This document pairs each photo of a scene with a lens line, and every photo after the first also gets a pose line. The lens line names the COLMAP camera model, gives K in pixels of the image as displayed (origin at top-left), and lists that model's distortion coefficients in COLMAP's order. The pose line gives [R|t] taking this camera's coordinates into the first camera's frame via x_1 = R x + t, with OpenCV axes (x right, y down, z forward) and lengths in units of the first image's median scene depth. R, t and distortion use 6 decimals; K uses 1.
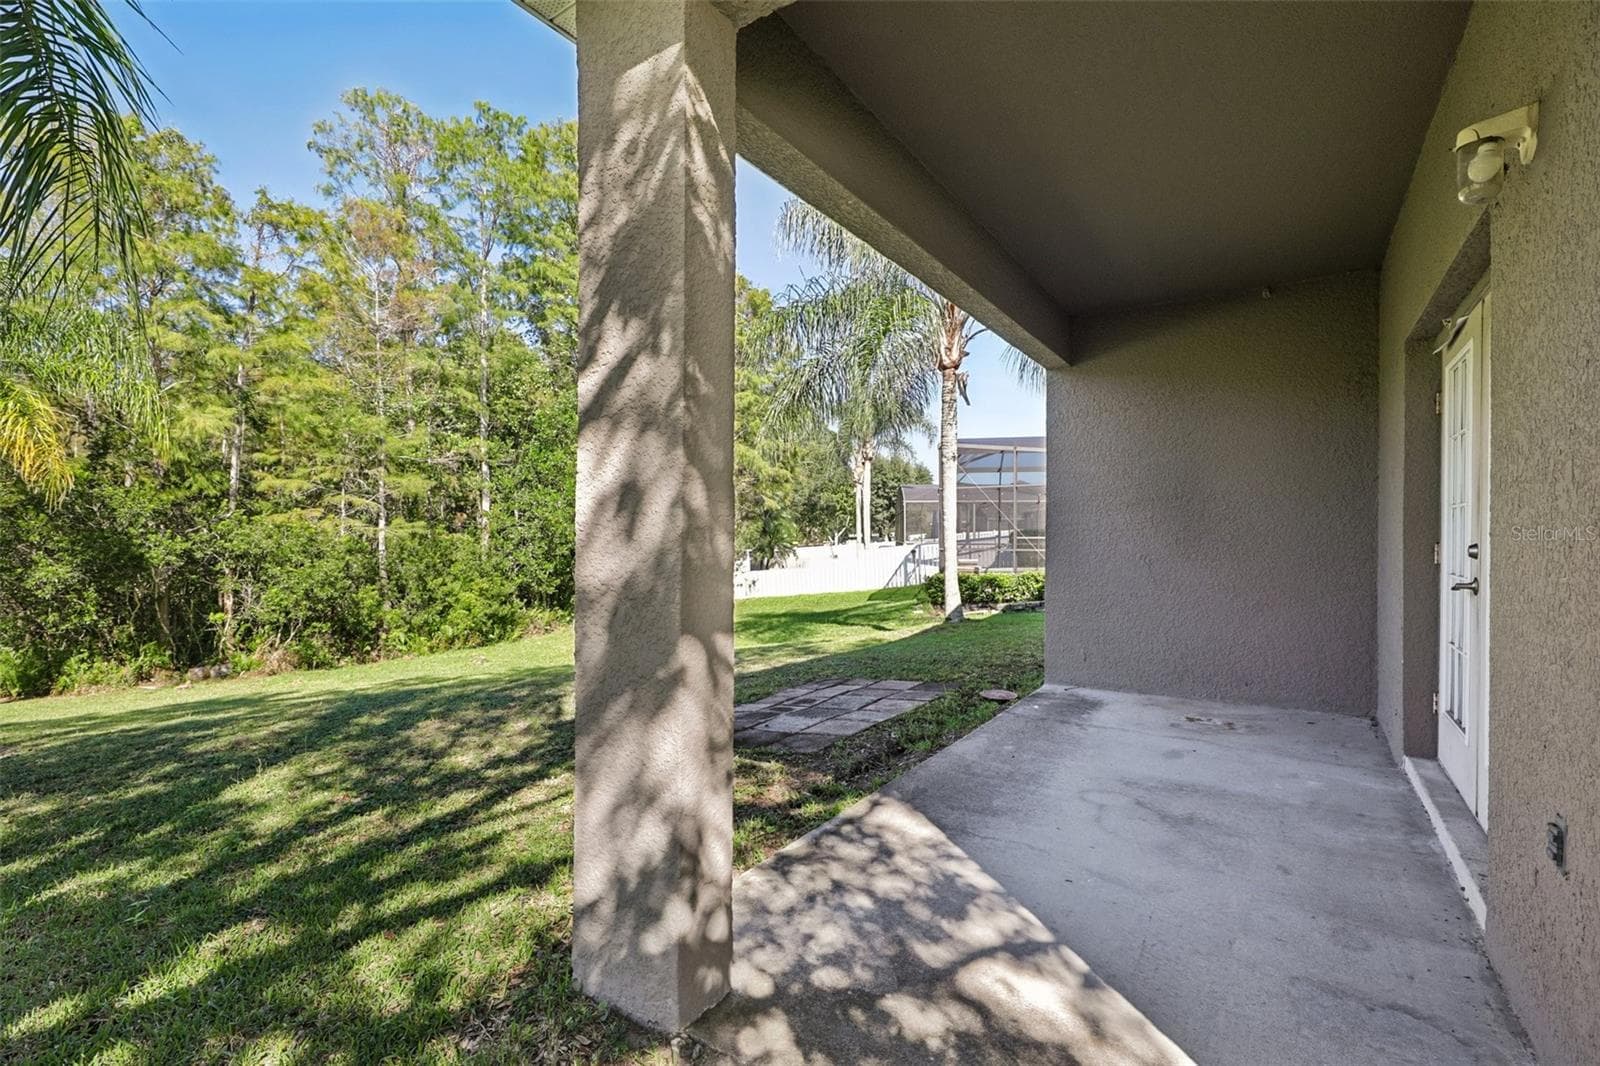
lens RADIAL K [[712.6, 0, 801.4], [0, 712.6, 533.6], [0, 0, 1]] dist [0.004887, 0.000419]
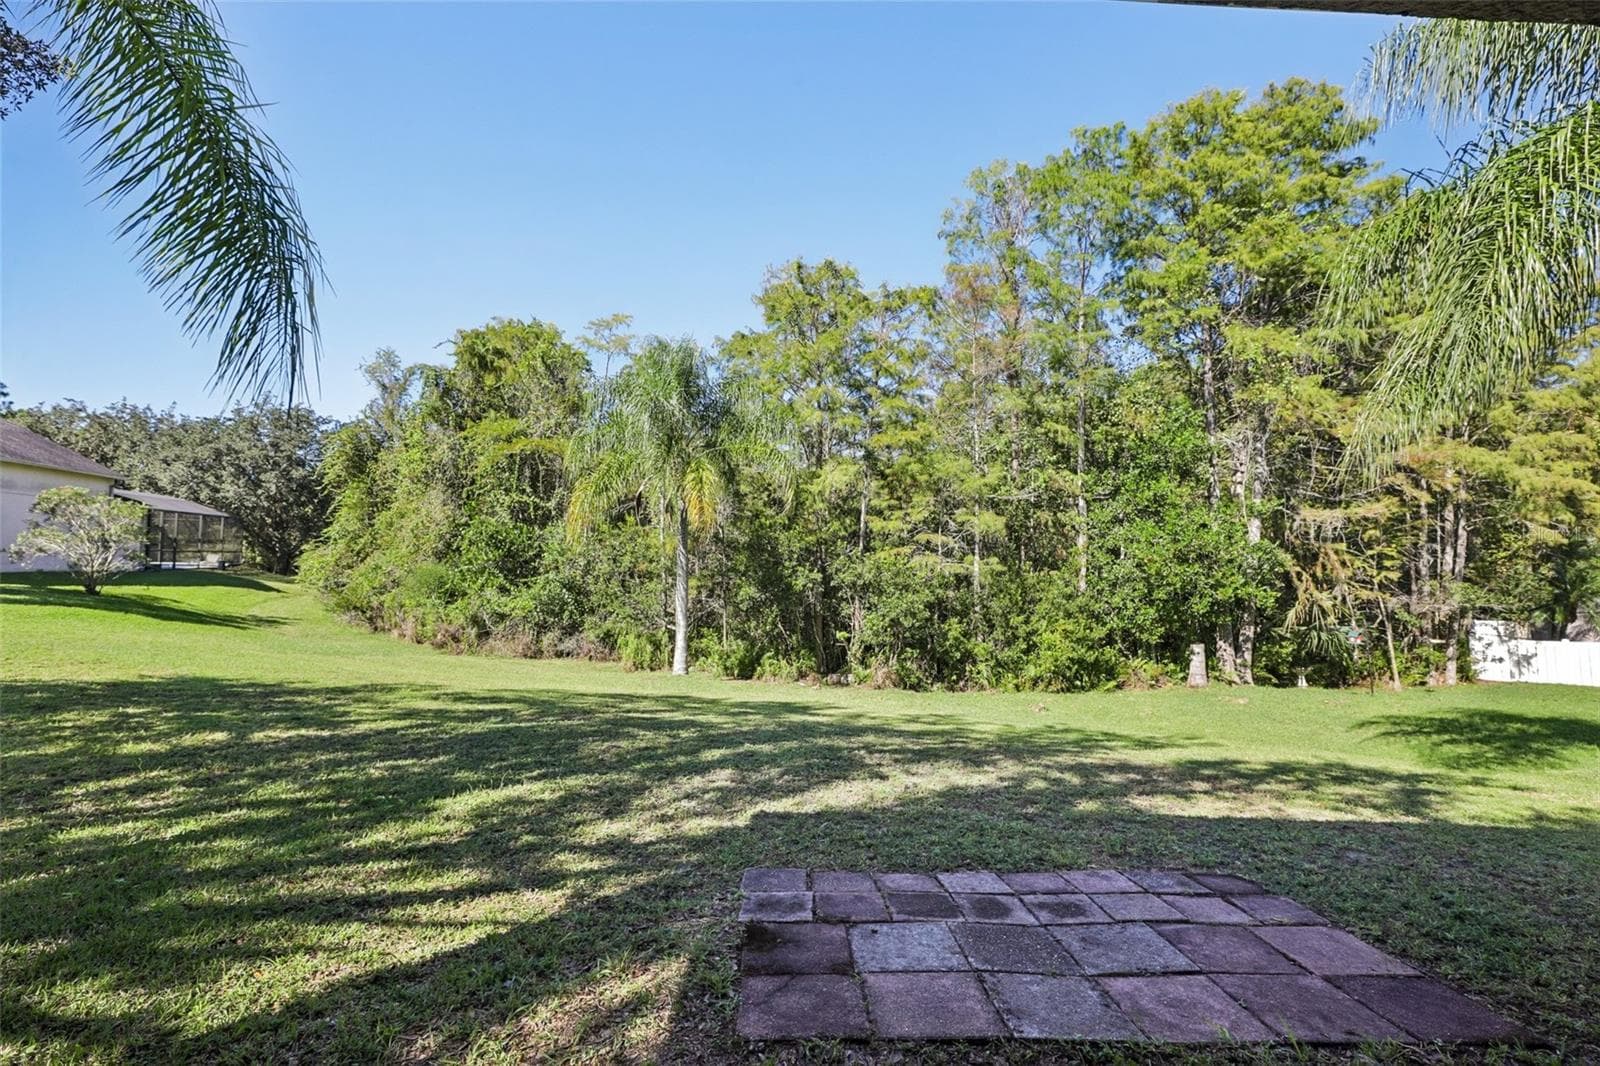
lens RADIAL K [[712.6, 0, 800.8], [0, 712.6, 527.7], [0, 0, 1]] dist [0.004887, 0.000419]
pose [[0.606796, -0.024467, -0.794481, 0.102690], [-0.022695, 0.998585, -0.048086, -0.005765], [0.794533, 0.047210, 0.605382, 0.164869]]
